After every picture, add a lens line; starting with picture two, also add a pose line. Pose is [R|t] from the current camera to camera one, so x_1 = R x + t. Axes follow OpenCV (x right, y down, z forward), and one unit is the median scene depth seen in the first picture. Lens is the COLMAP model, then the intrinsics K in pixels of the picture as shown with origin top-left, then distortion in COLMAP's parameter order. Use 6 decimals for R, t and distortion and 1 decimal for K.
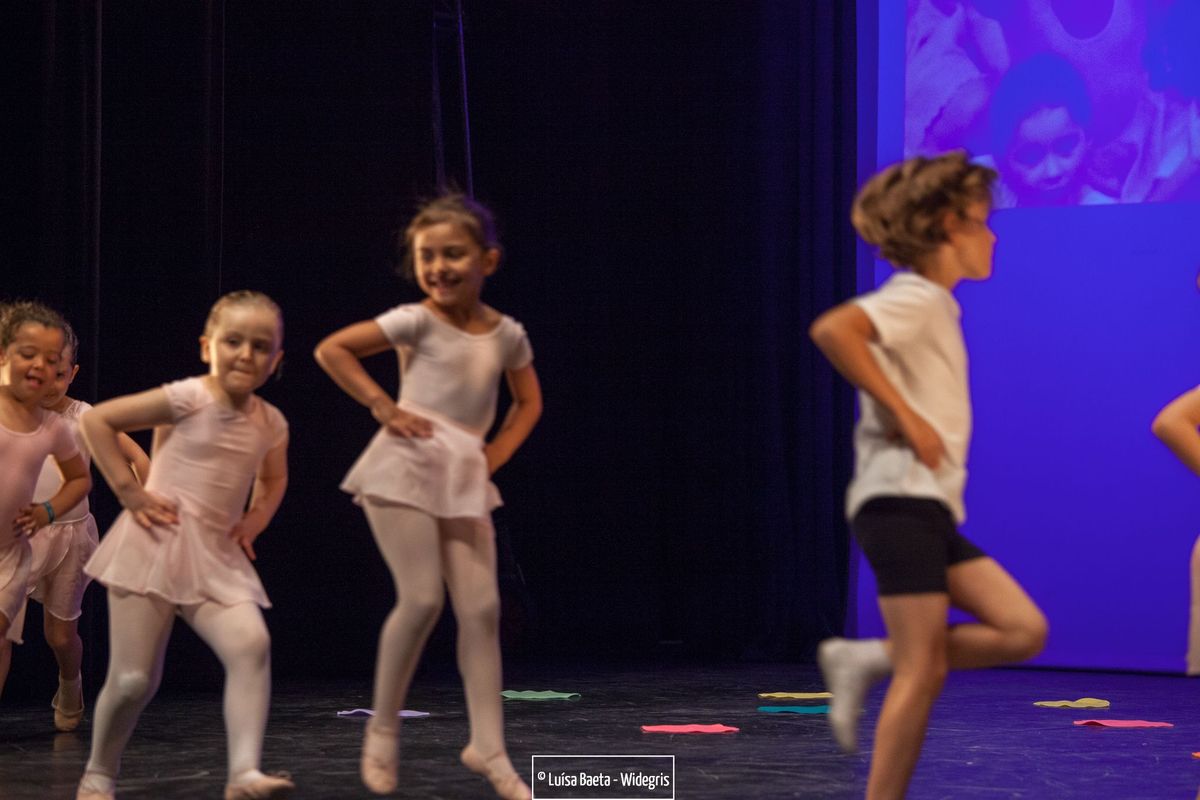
lens RADIAL K [[4241.4, 0, 597.7], [0, 4241.4, 392.5], [0, 0, 1]] dist [0.398409, 0.000000]
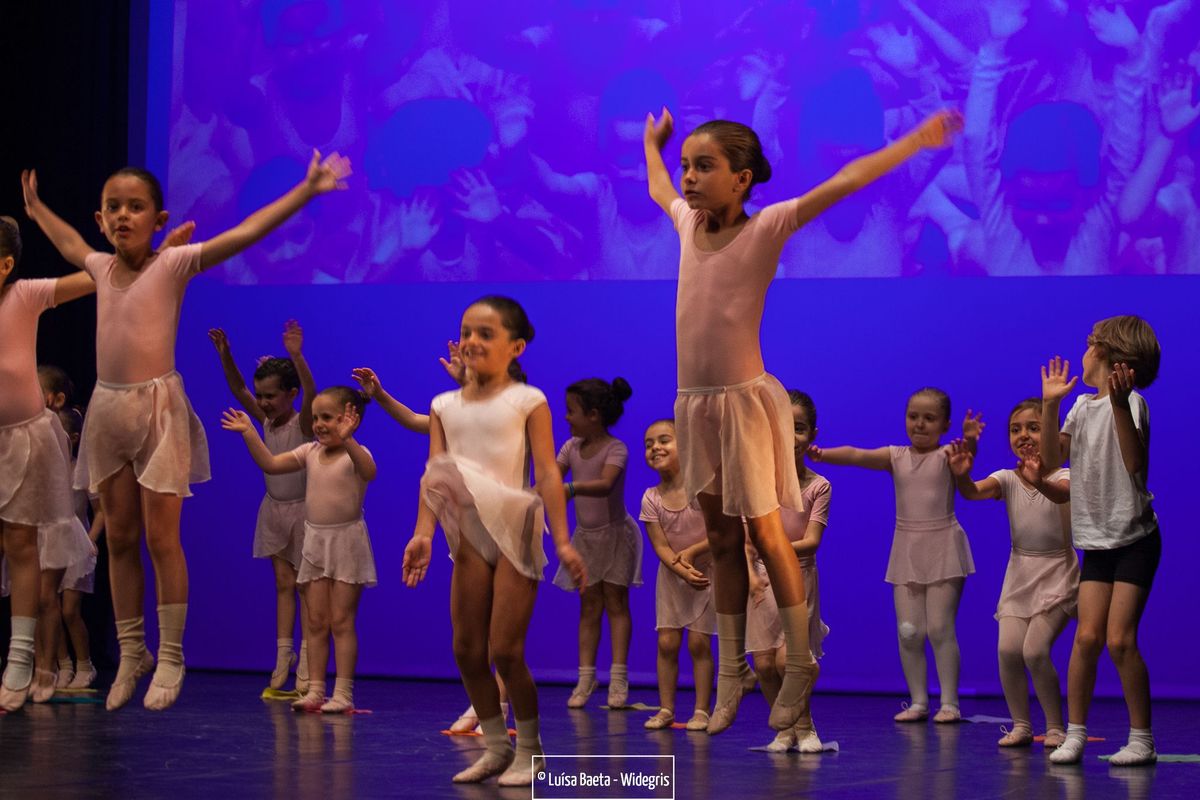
lens RADIAL K [[2916.8, 0, 599.3], [0, 2916.8, 408.5], [0, 0, 1]] dist [-0.193437, 0.000000]
pose [[0.975039, 0.019150, 0.221208, 0.011591], [-0.013635, 0.999558, -0.026429, 0.011926], [-0.221616, 0.022753, 0.974869, 0.183608]]
